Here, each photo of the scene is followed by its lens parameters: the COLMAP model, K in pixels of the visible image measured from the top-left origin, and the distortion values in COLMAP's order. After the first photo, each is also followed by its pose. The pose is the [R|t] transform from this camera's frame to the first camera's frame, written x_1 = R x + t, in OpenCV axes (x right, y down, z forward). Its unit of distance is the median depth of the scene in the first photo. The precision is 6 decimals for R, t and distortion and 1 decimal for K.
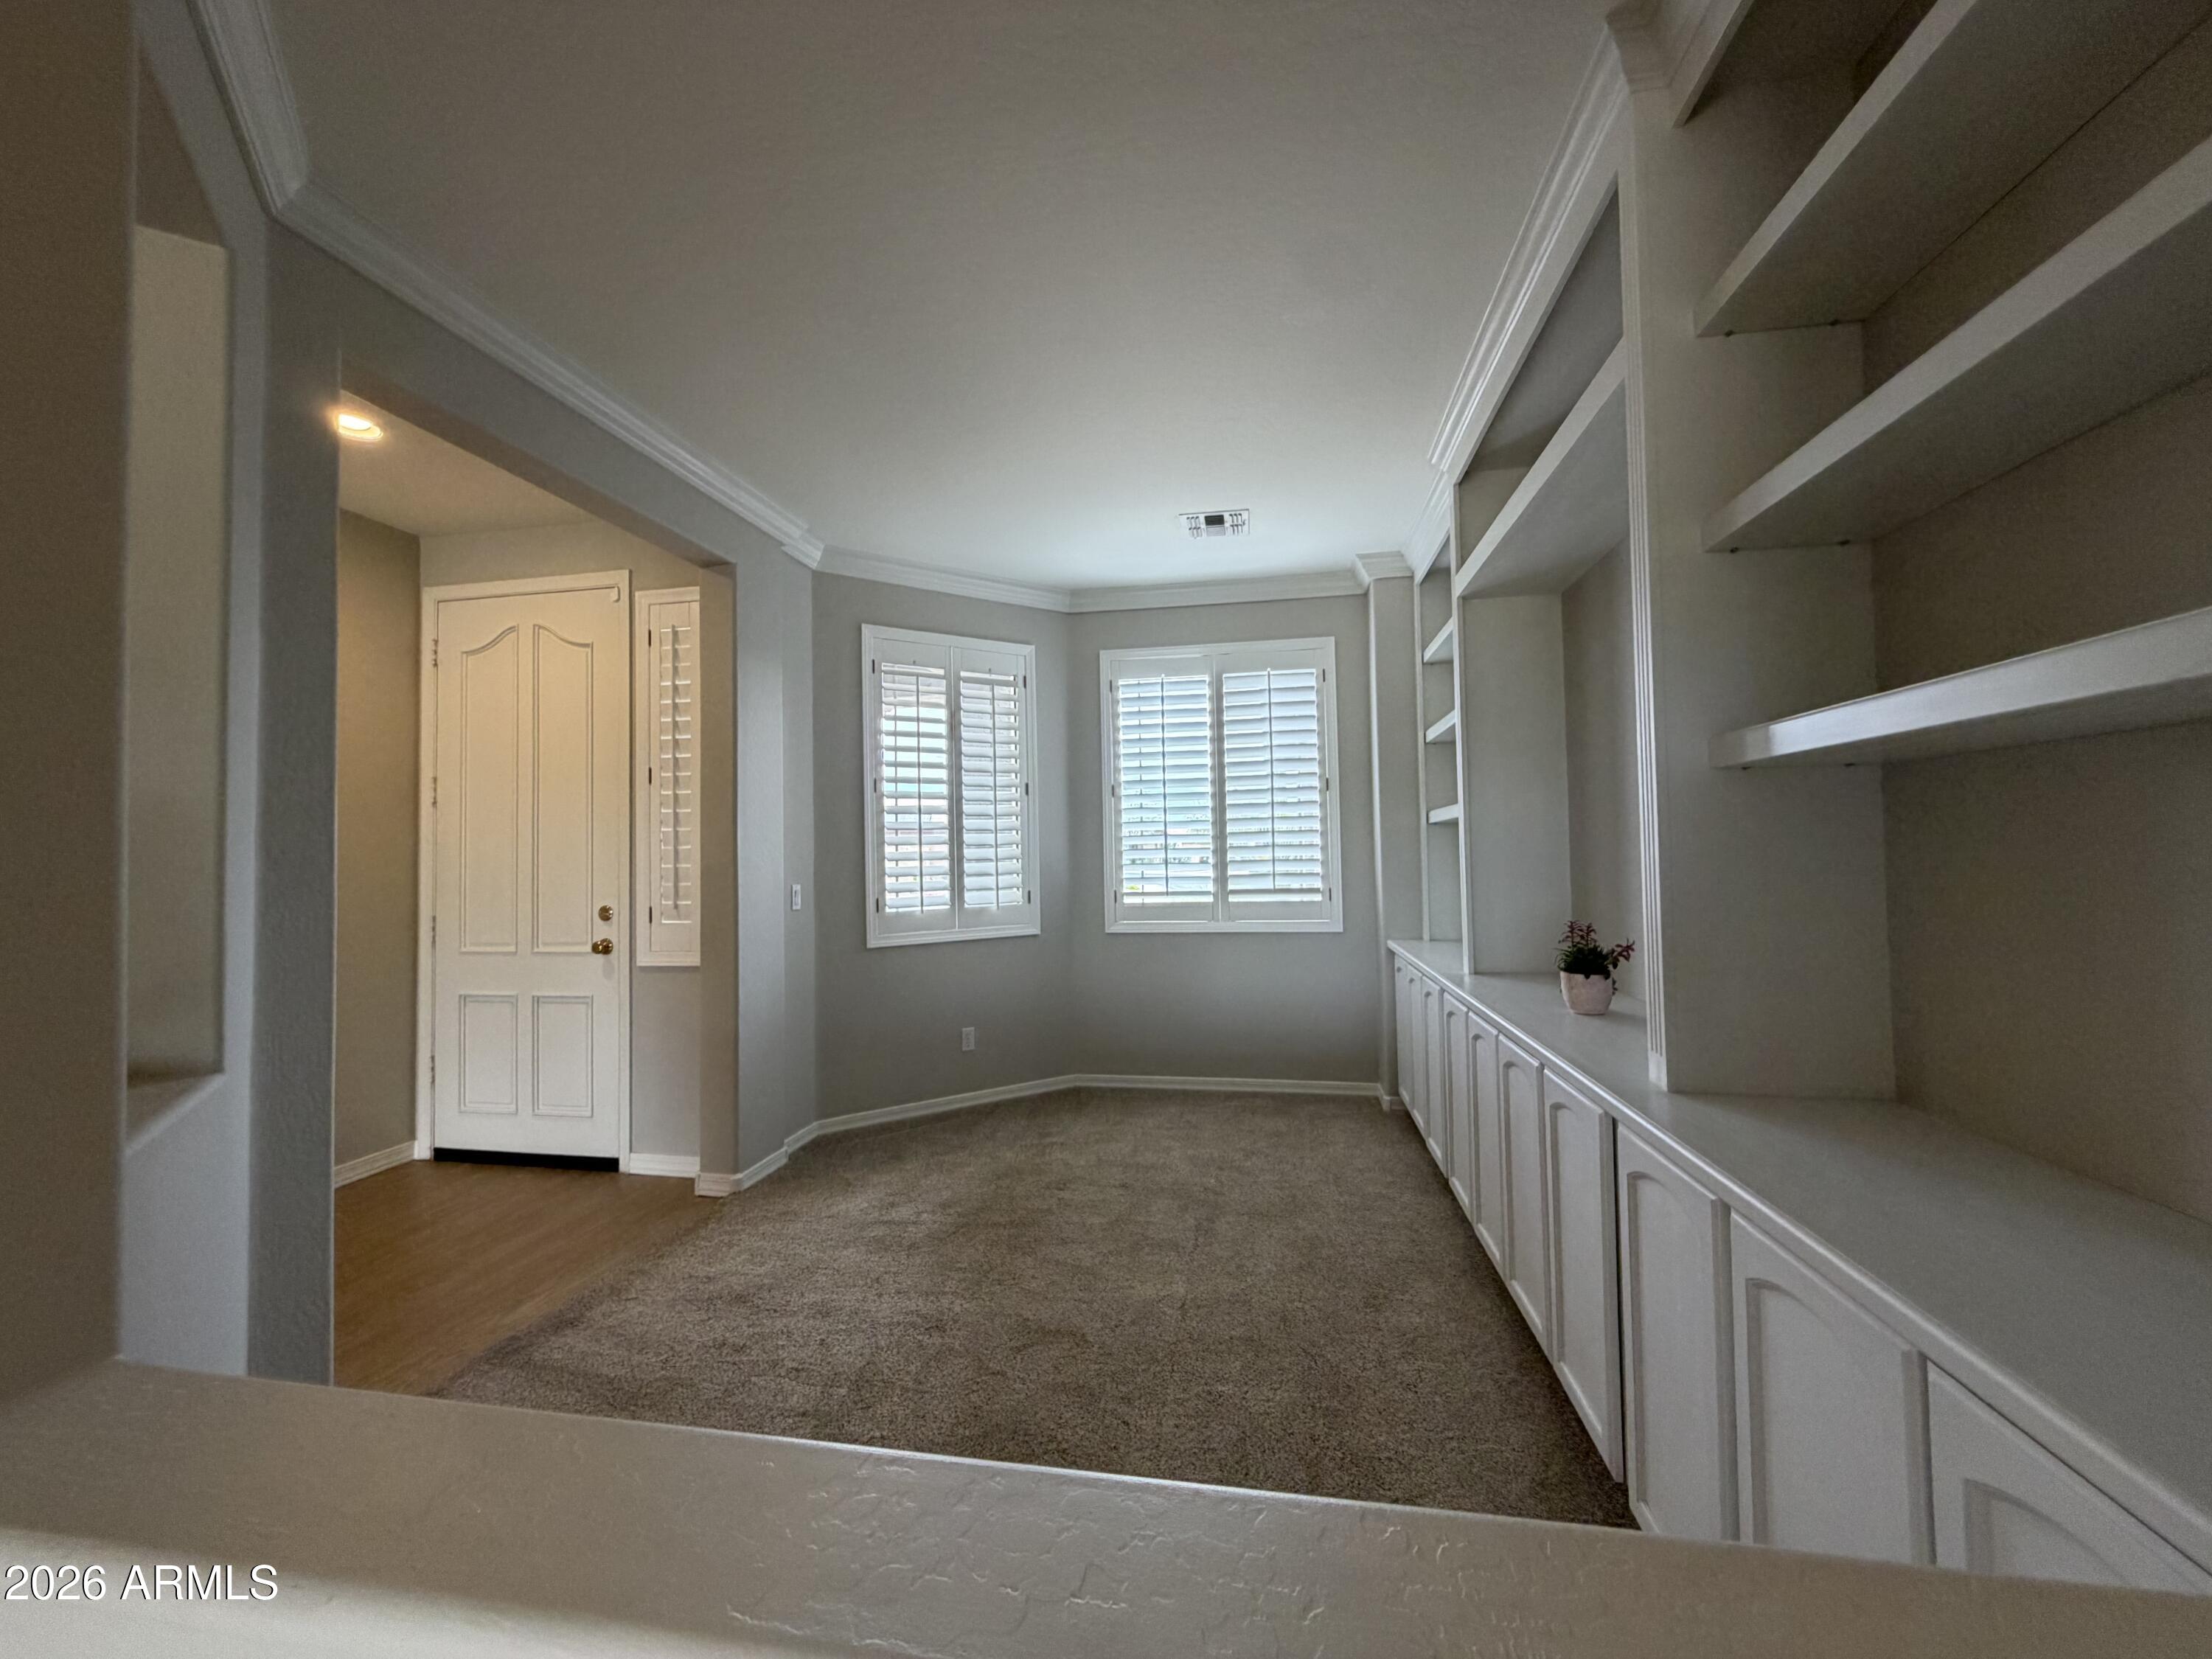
lens RADIAL K [[887.9, 0, 1106.0], [0, 887.9, 829.5], [0, 0, 1]] dist [0.000037, -0.000002]
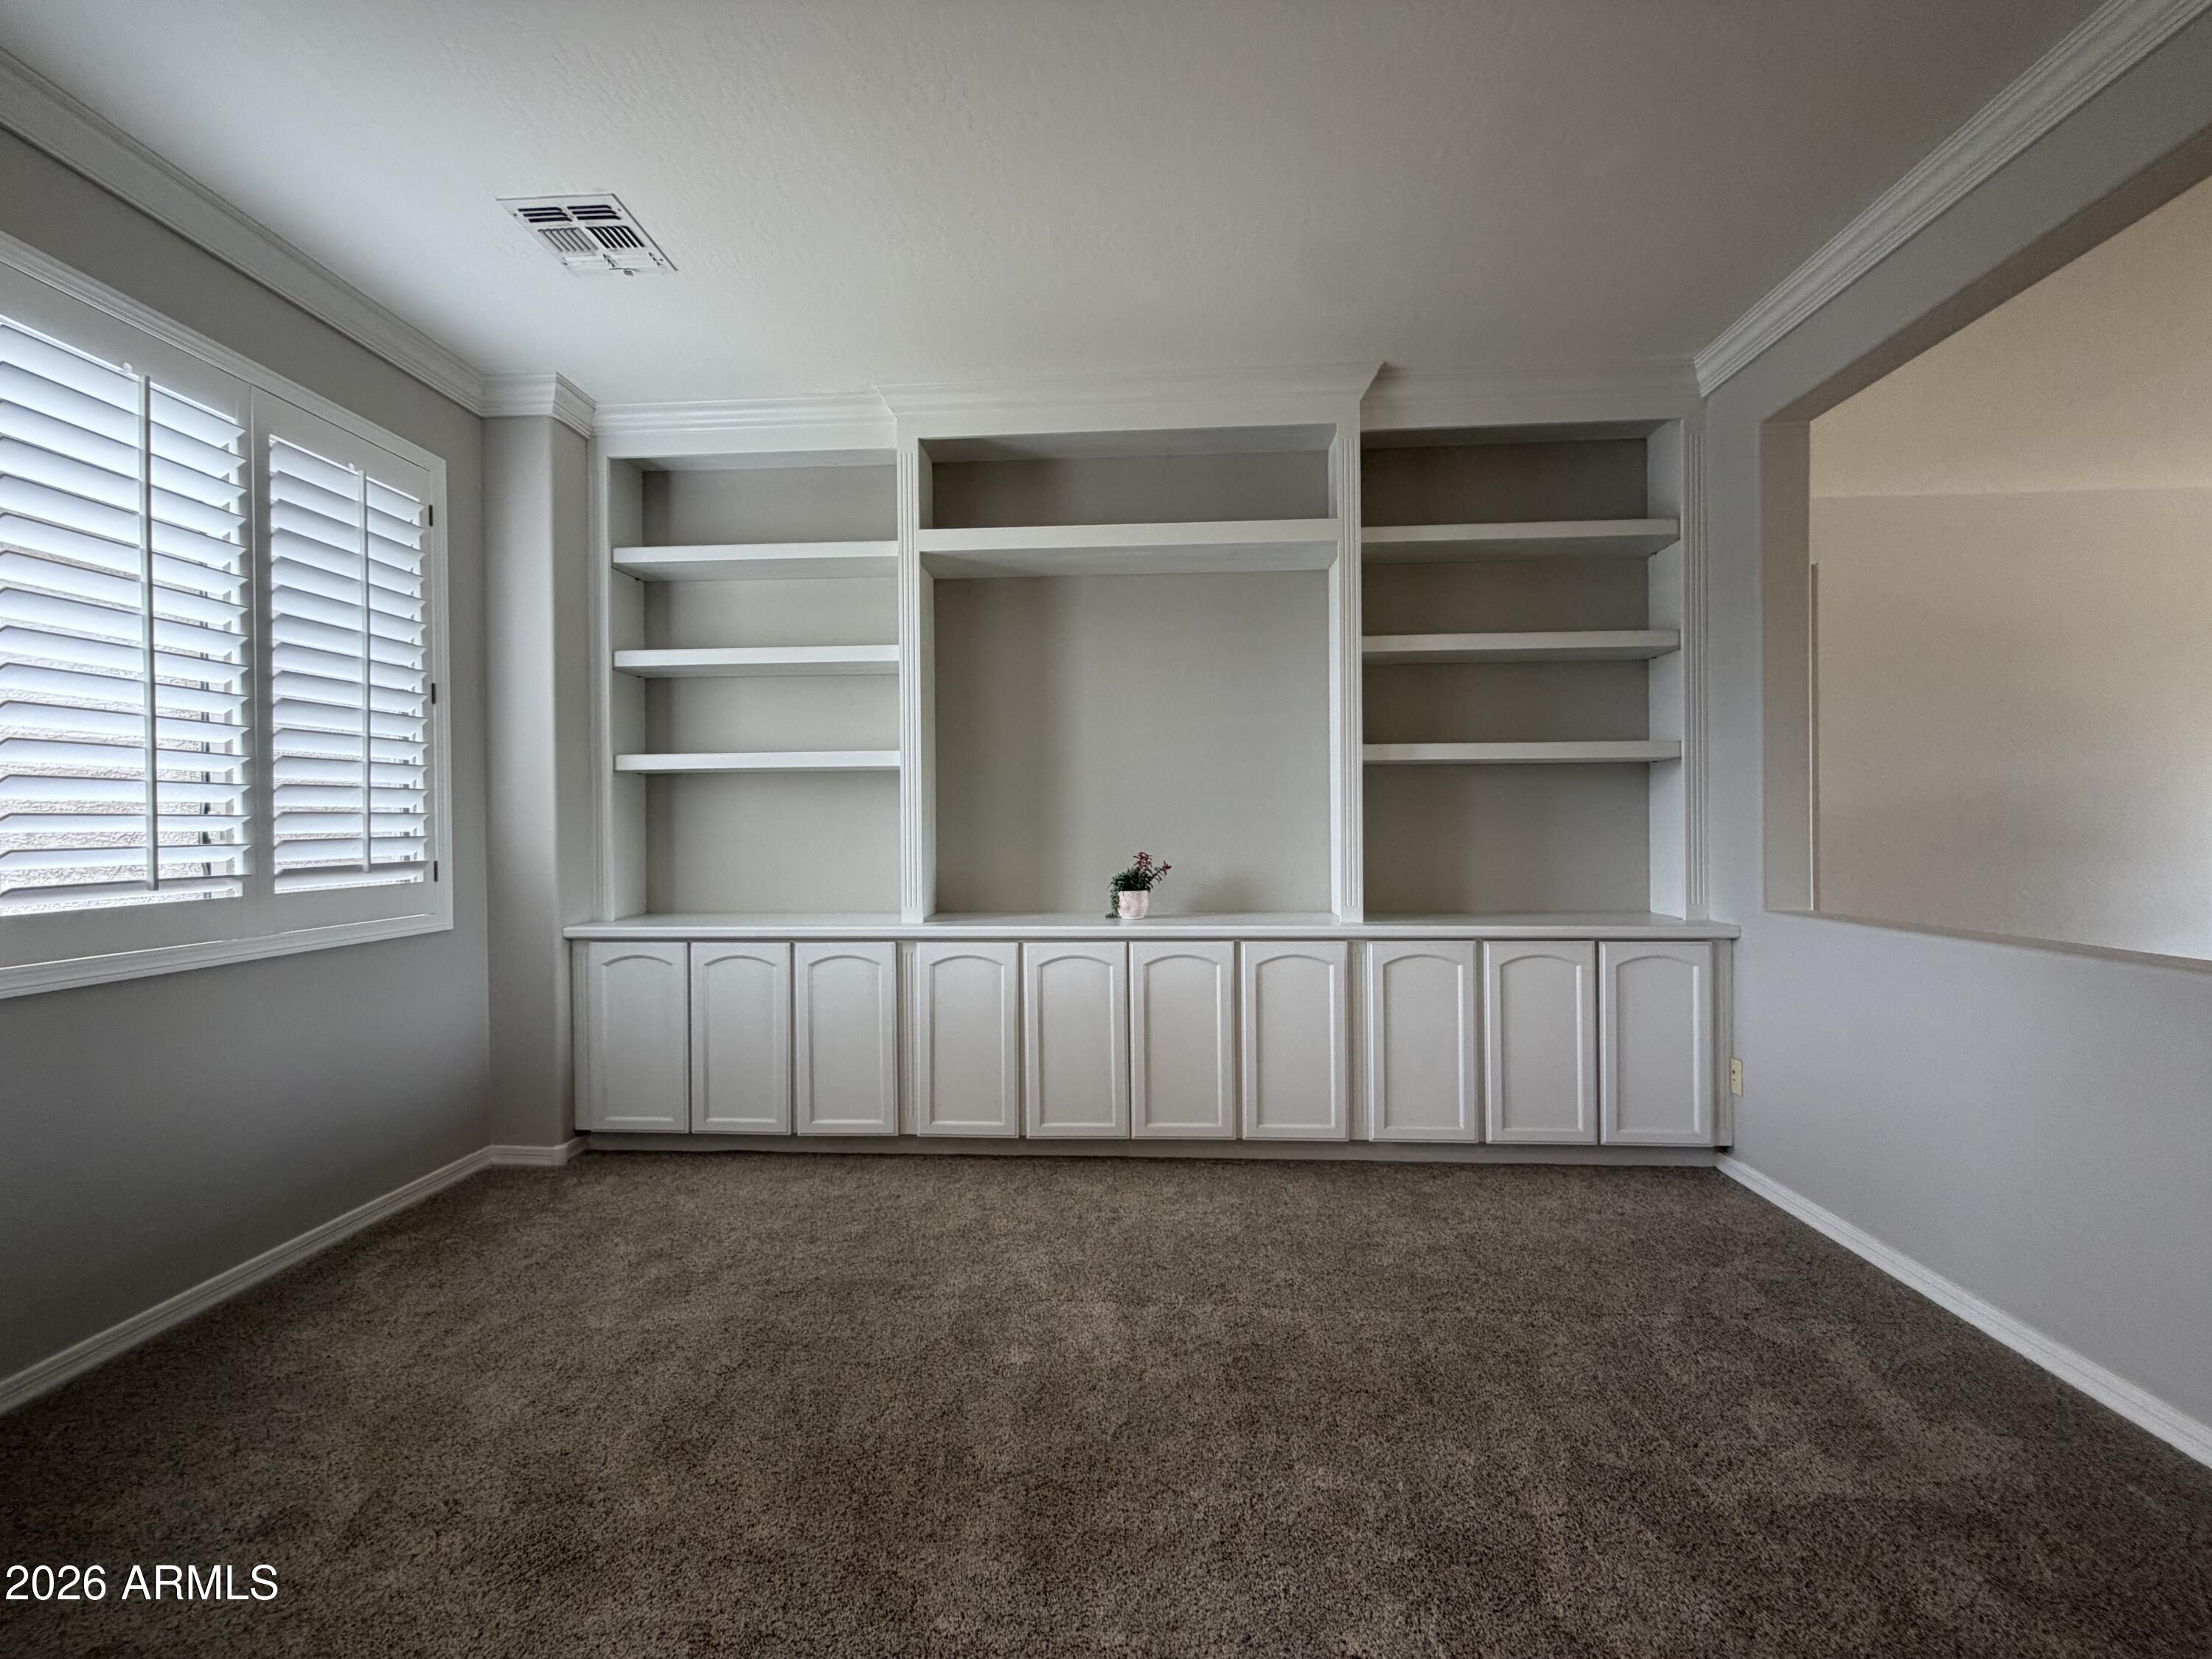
lens RADIAL K [[869.9, 0, 1106.0], [0, 869.9, 829.5], [0, 0, 1]] dist [-0.000186, -0.000031]
pose [[-0.127196, 0.015119, 0.991762, -0.410212], [-0.019568, 0.999651, -0.017749, 0.045823], [-0.991685, -0.021665, -0.126855, 0.610358]]
